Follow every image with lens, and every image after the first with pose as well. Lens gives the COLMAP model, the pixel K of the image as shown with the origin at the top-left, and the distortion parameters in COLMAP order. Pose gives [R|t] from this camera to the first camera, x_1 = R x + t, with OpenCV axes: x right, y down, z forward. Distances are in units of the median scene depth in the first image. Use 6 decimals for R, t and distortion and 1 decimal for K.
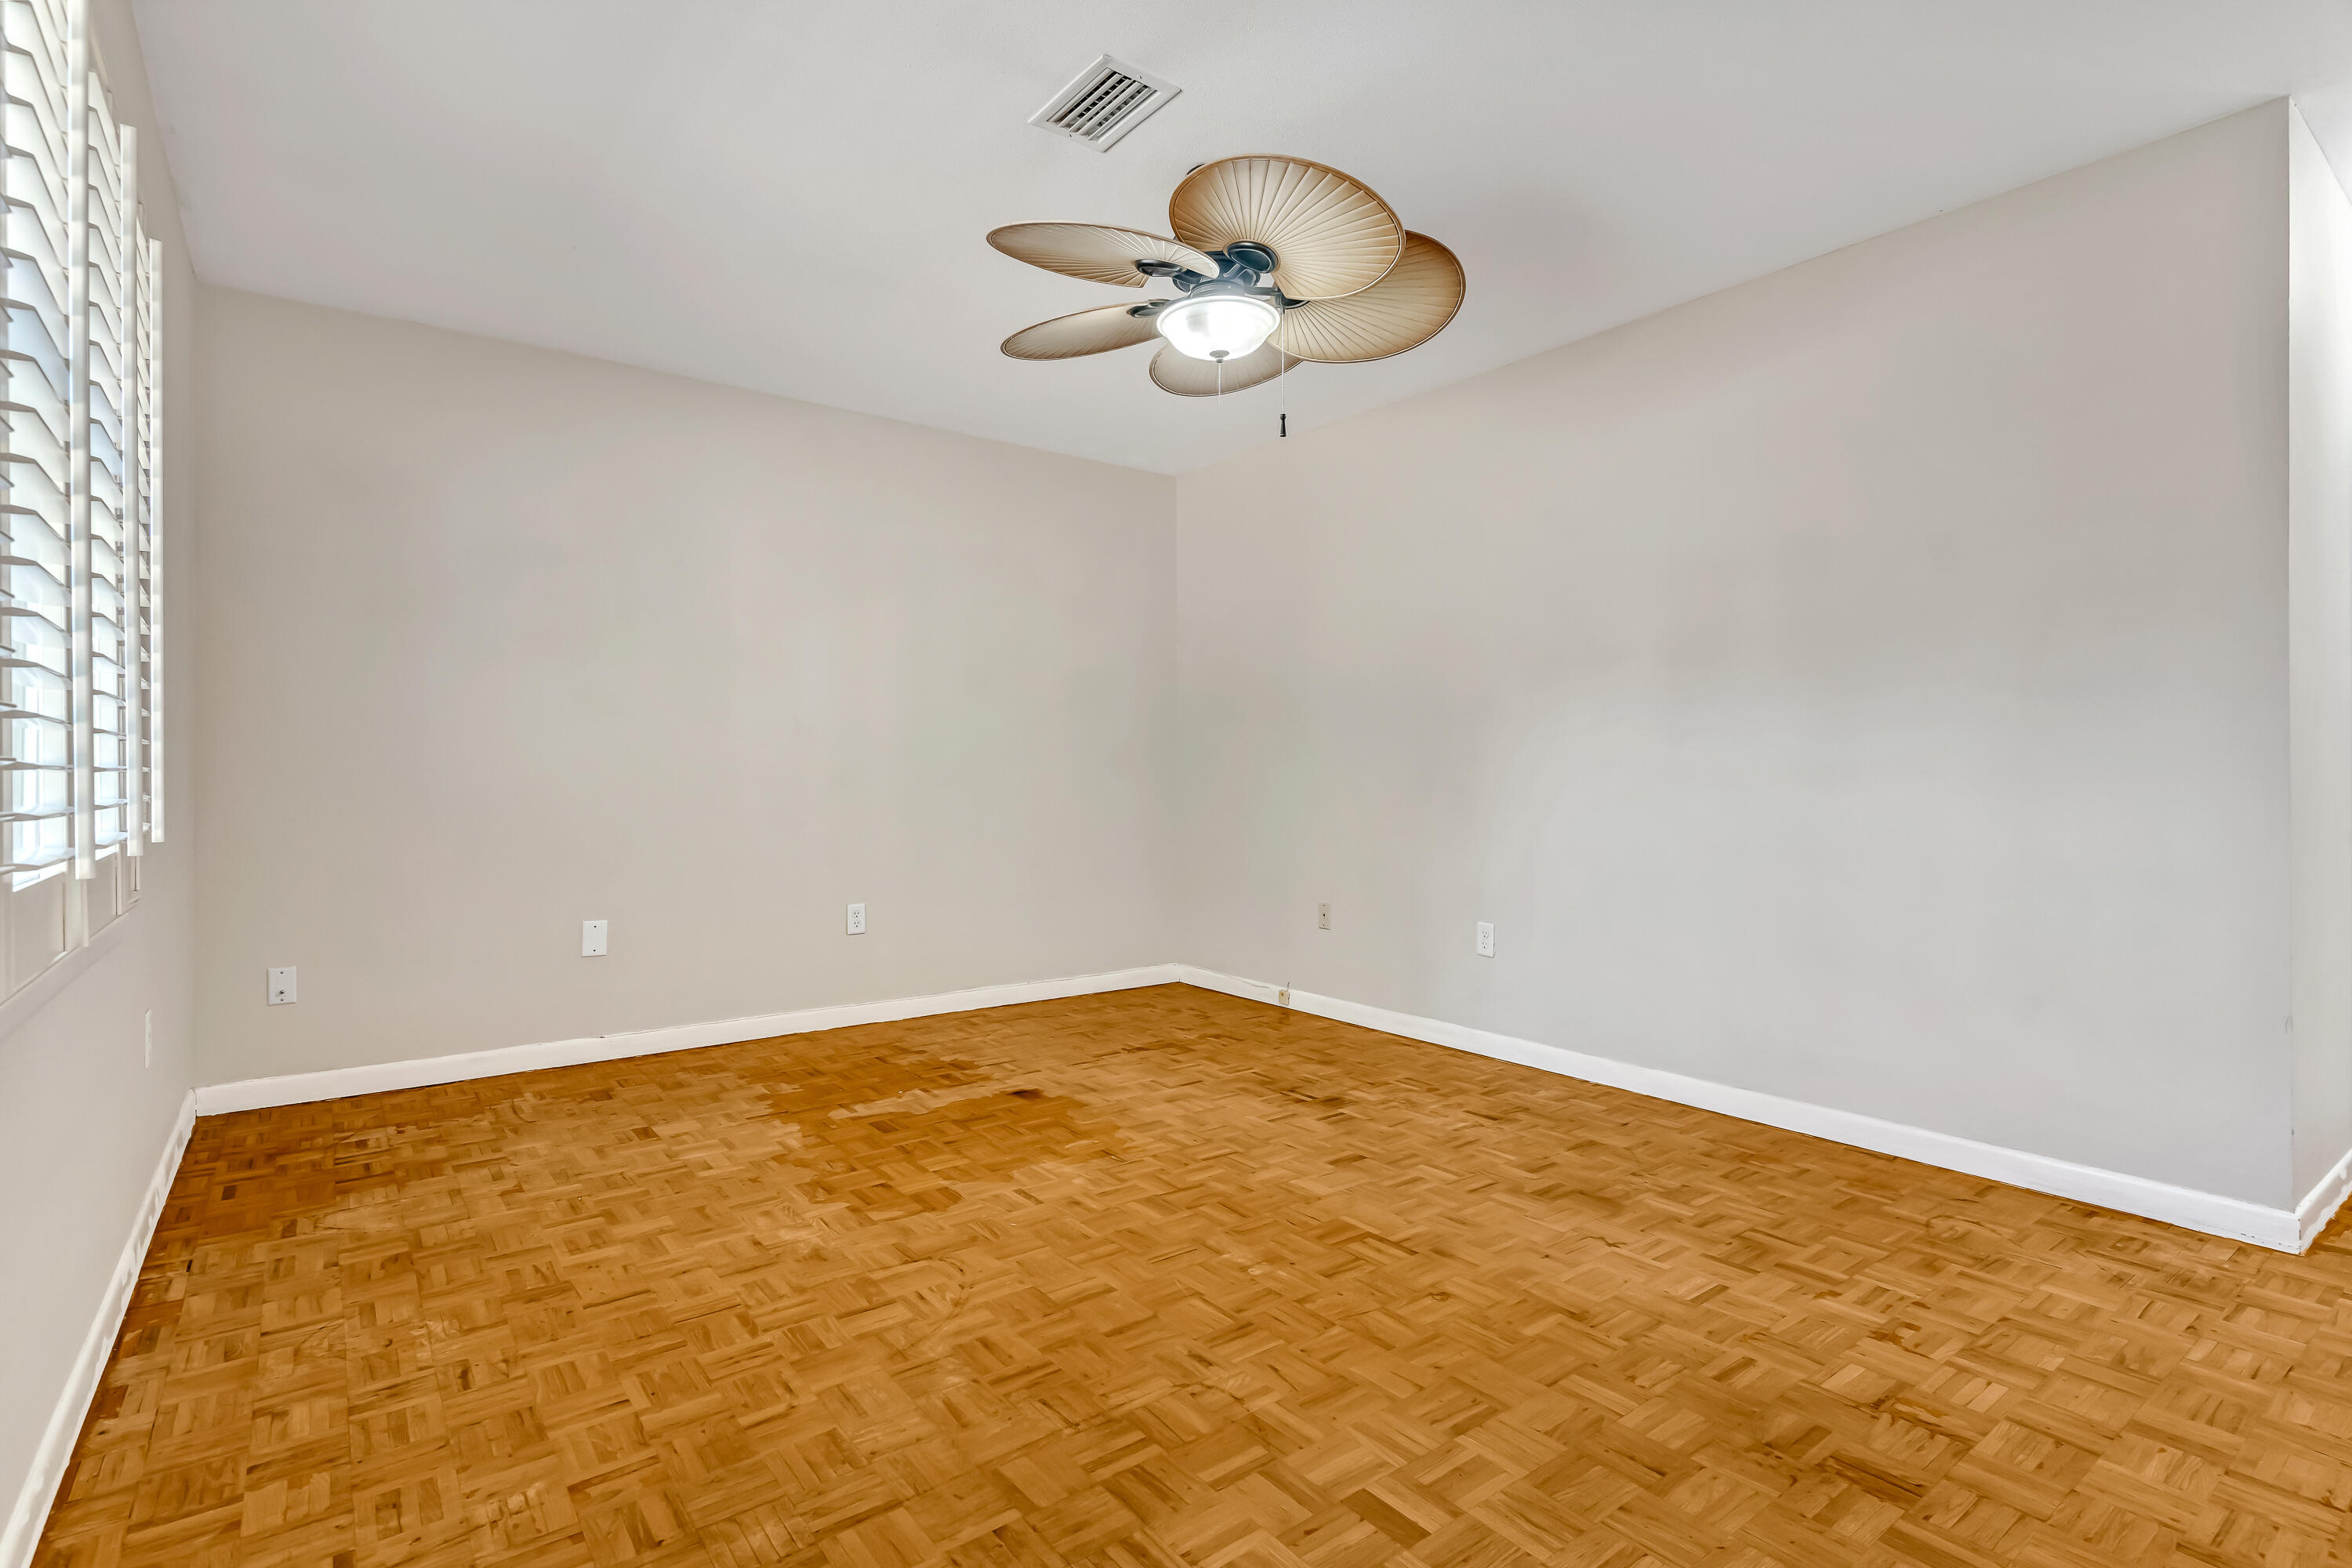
lens RADIAL K [[1123.3, 0, 1181.7], [0, 1123.3, 763.3], [0, 0, 1]] dist [0.003750, 0.000781]
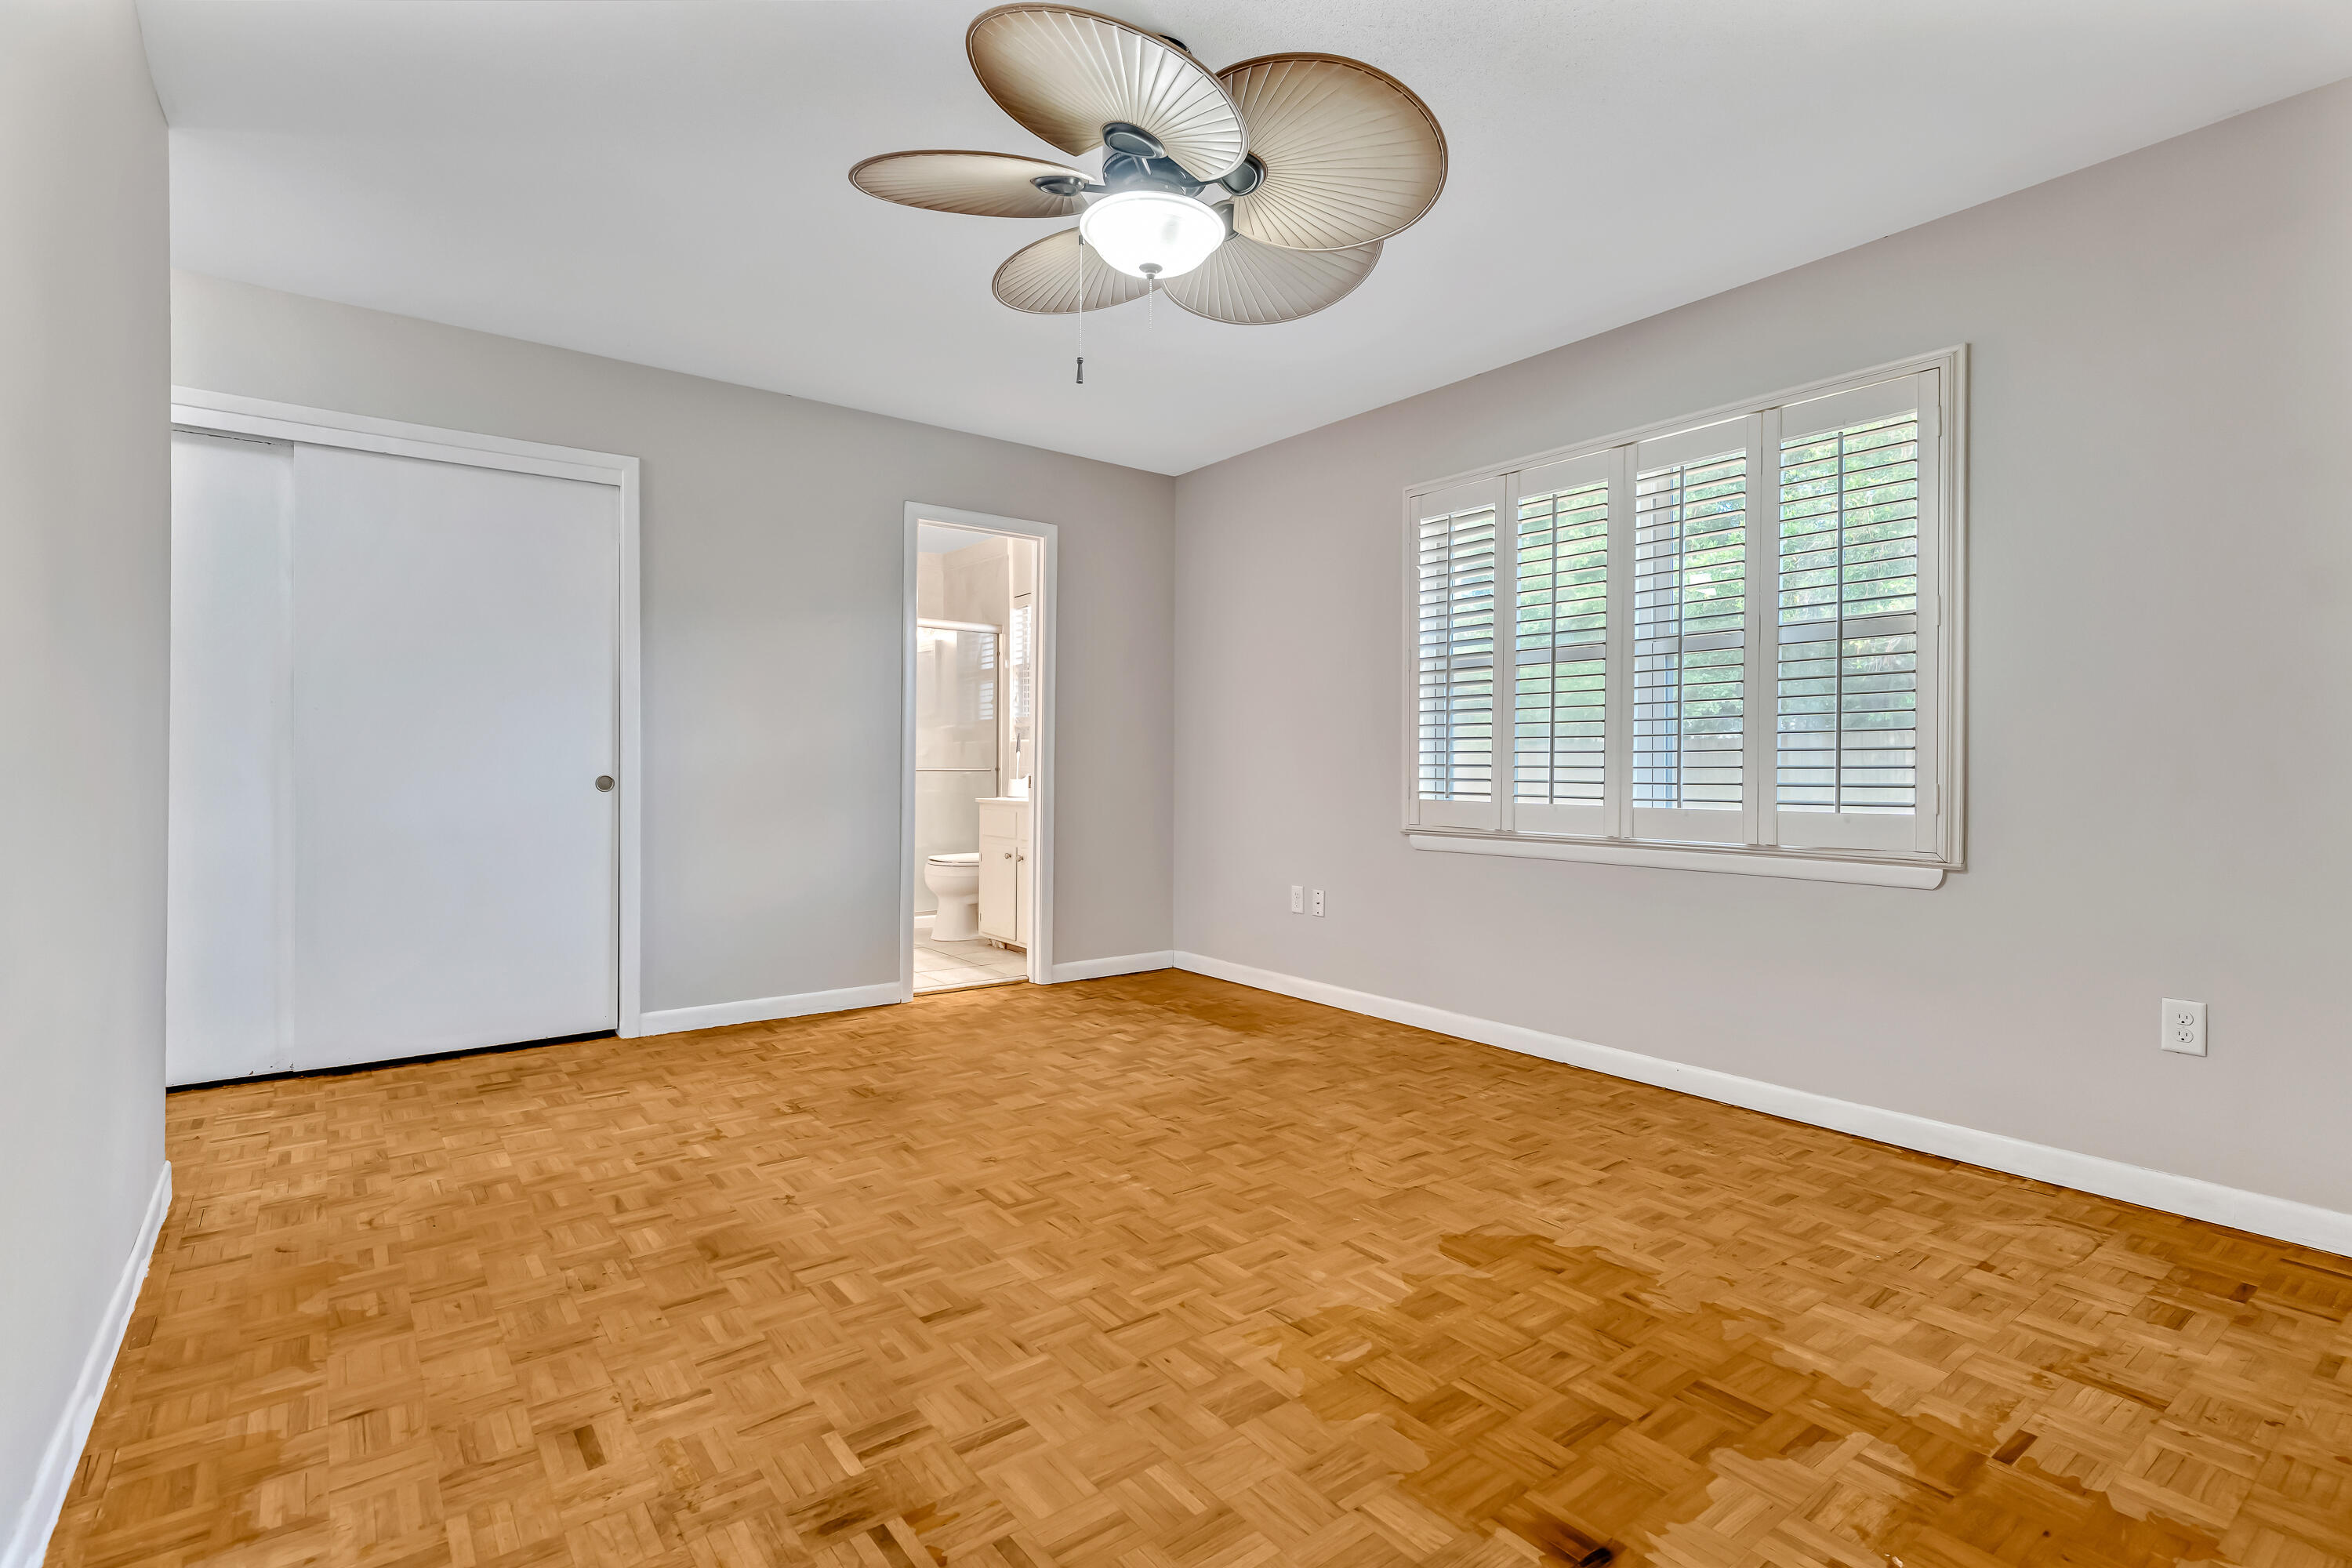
lens RADIAL K [[1122.6, 0, 1202.7], [0, 1122.6, 762.3], [0, 0, 1]] dist [0.011875, 0.000059]
pose [[-0.999696, -0.006577, -0.023747, 0.011650], [-0.006152, 0.999821, -0.017905, 0.023739], [0.023860, -0.017754, -0.999558, 1.884293]]
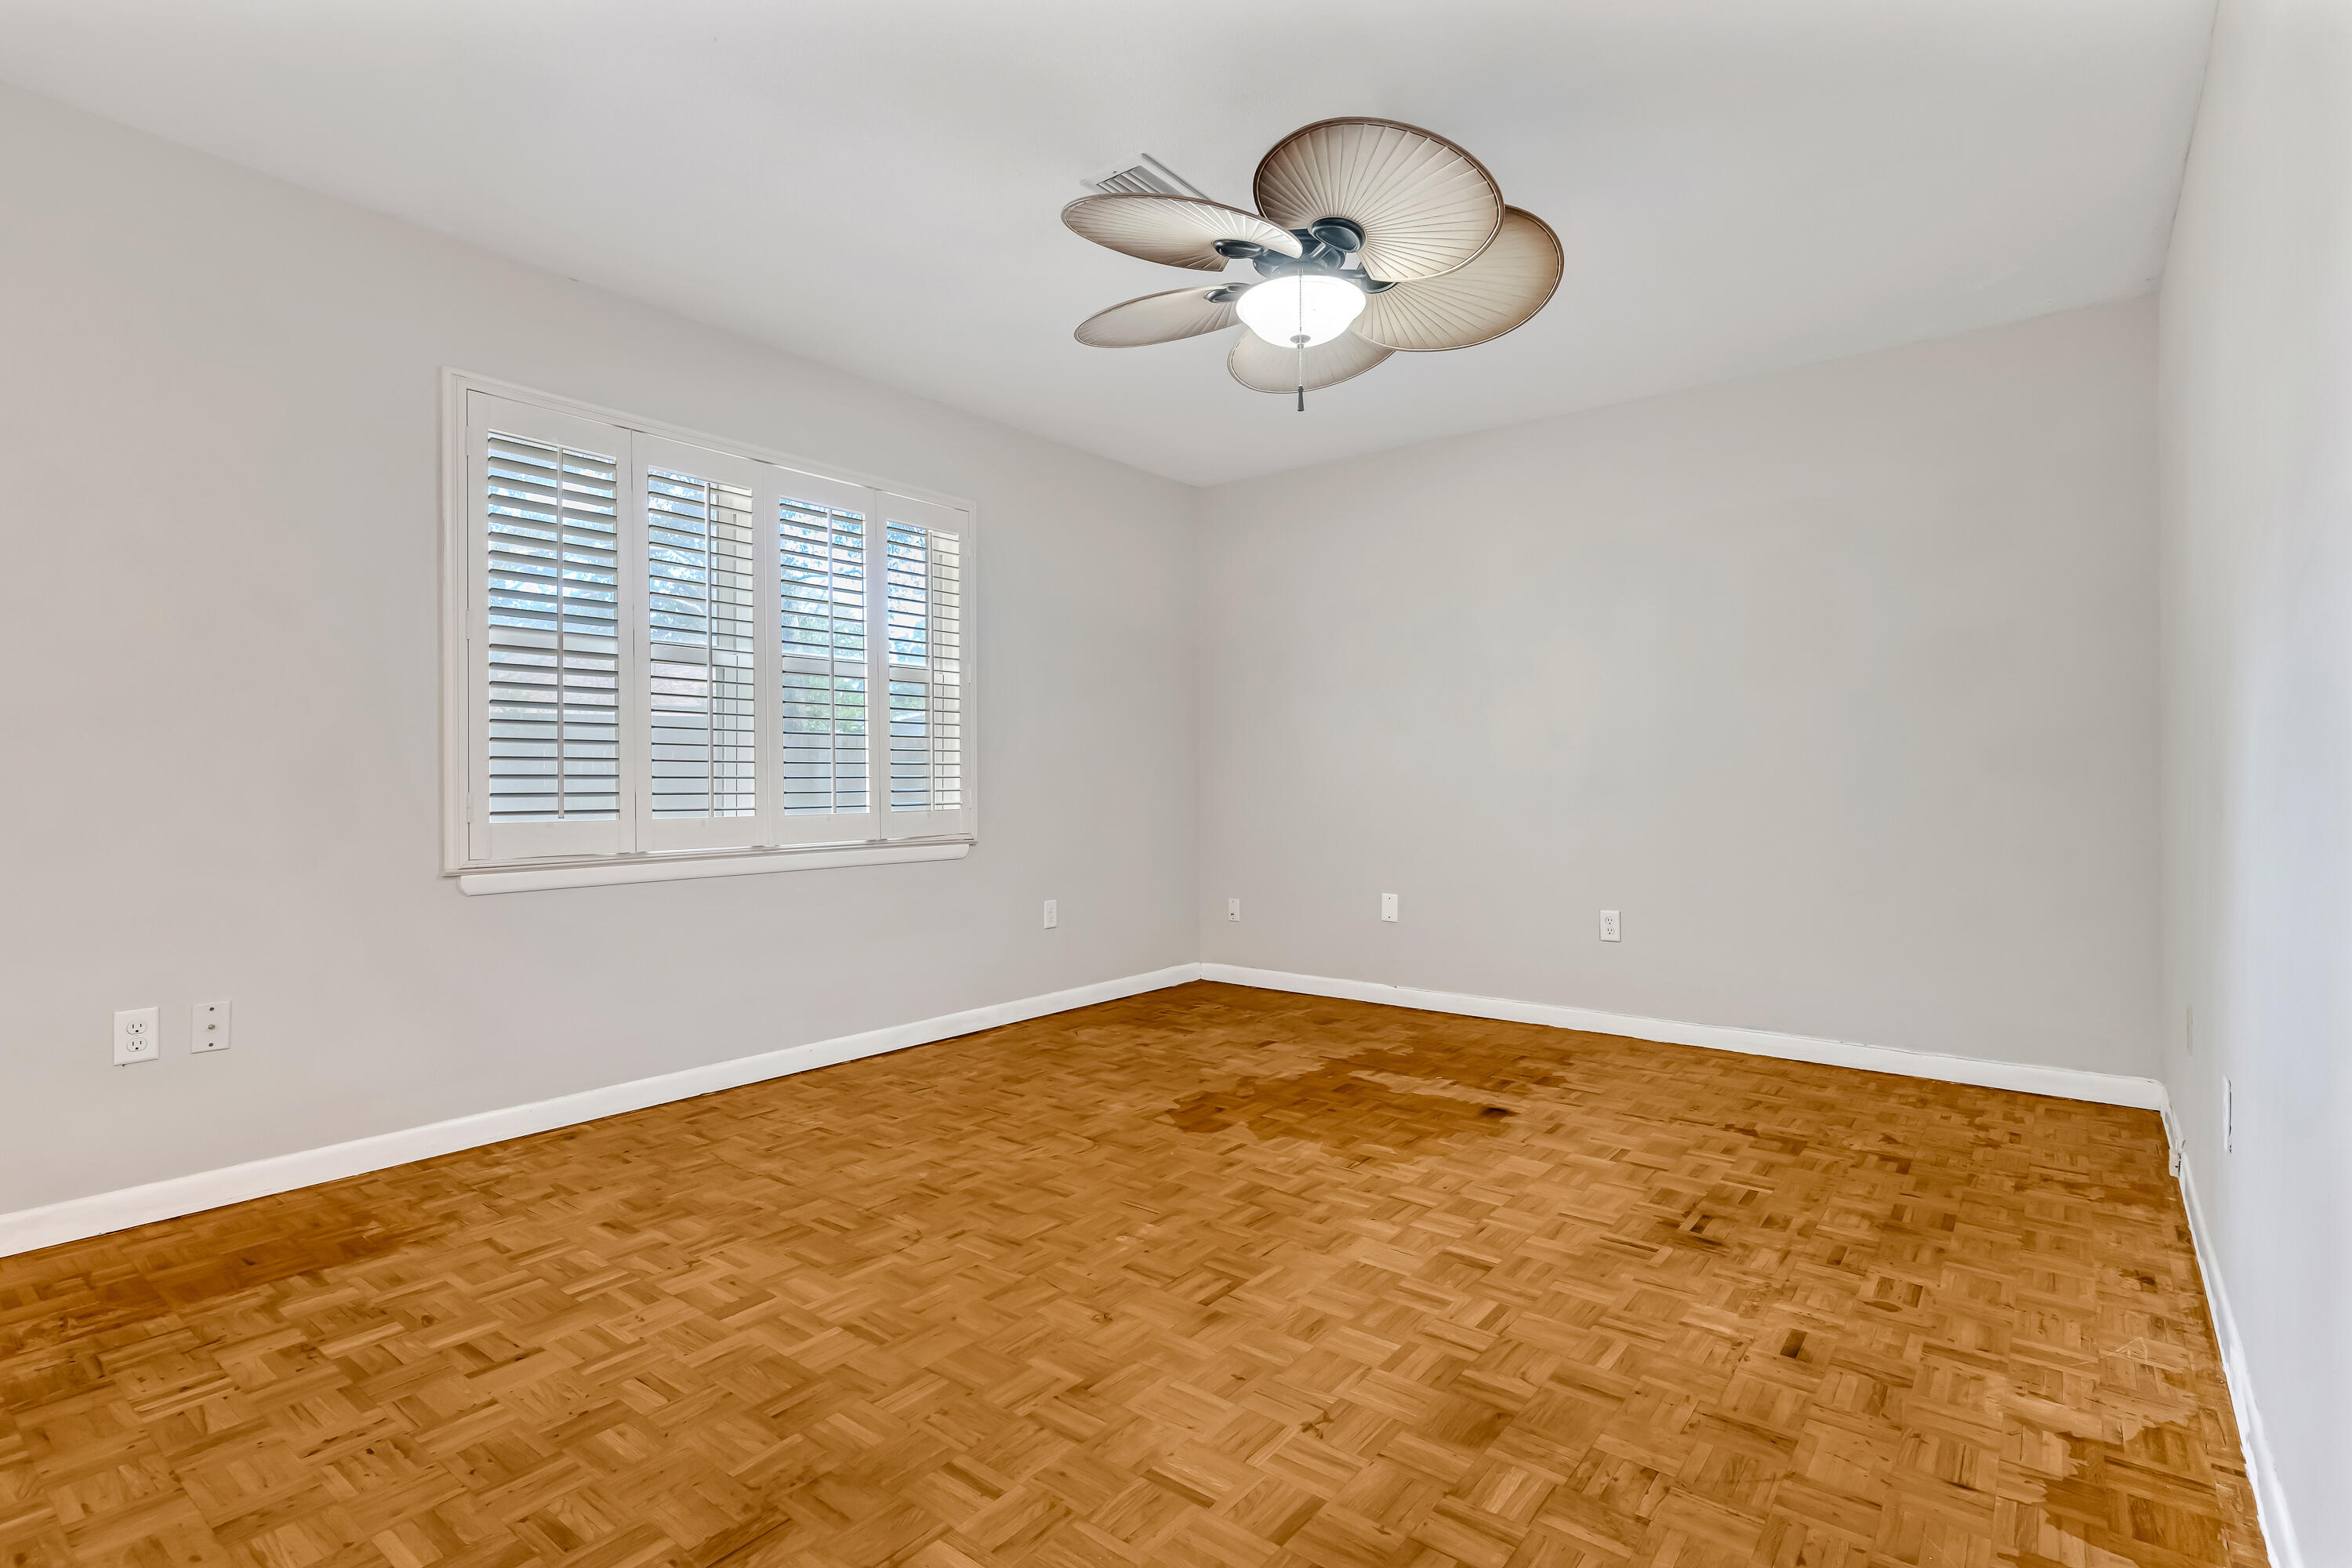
lens RADIAL K [[1117.9, 0, 1176.0], [0, 1117.9, 784.0], [0, 0, 1]] dist [0.011003, 0.000372]
pose [[0.259176, 0.002329, -0.965827, 0.948331], [0.012671, 0.999903, 0.005811, 0.008433], [0.965747, -0.013745, 0.259121, 0.660335]]
